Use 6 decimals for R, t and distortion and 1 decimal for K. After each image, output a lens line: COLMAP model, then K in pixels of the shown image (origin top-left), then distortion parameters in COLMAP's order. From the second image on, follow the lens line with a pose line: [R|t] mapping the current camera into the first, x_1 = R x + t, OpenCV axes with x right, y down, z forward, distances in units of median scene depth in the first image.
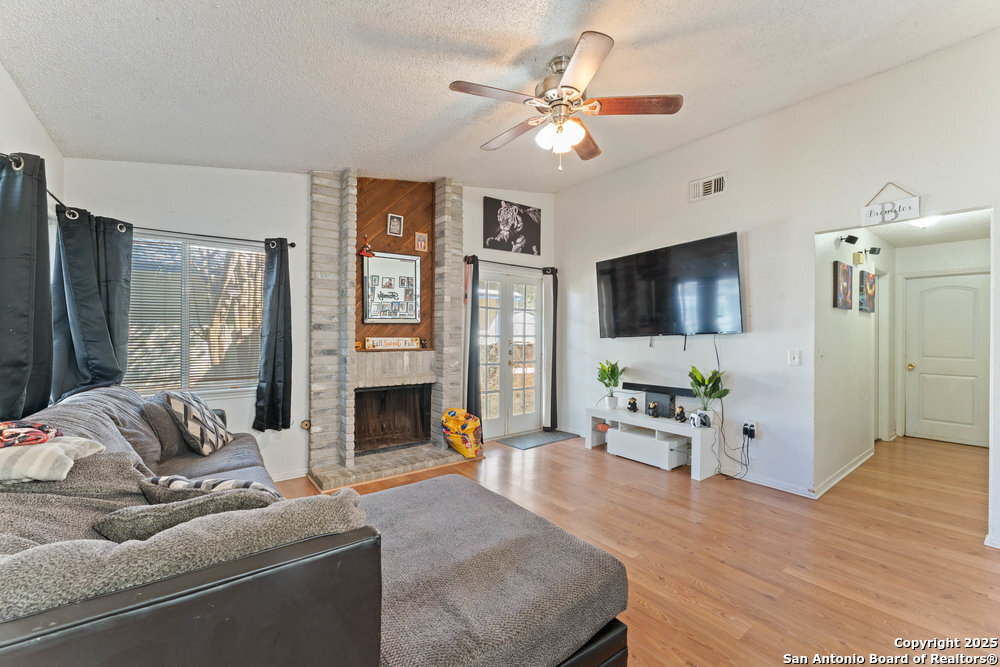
lens RADIAL K [[418.7, 0, 488.4], [0, 418.7, 337.1], [0, 0, 1]] dist [-0.001393, -0.000211]
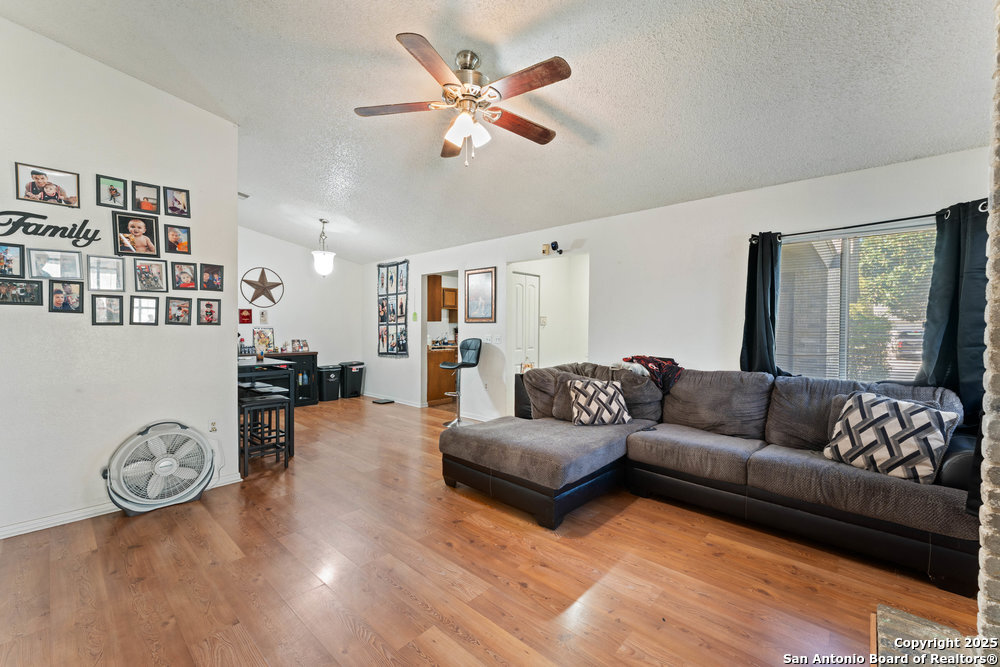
lens RADIAL K [[401.6, 0, 496.2], [0, 401.6, 336.0], [0, 0, 1]] dist [-0.001977, -0.000283]
pose [[-0.982968, -0.005280, -0.183701, 0.159219], [-0.011516, 0.999392, 0.032895, -0.012660], [0.183416, 0.034450, -0.982432, 1.134254]]
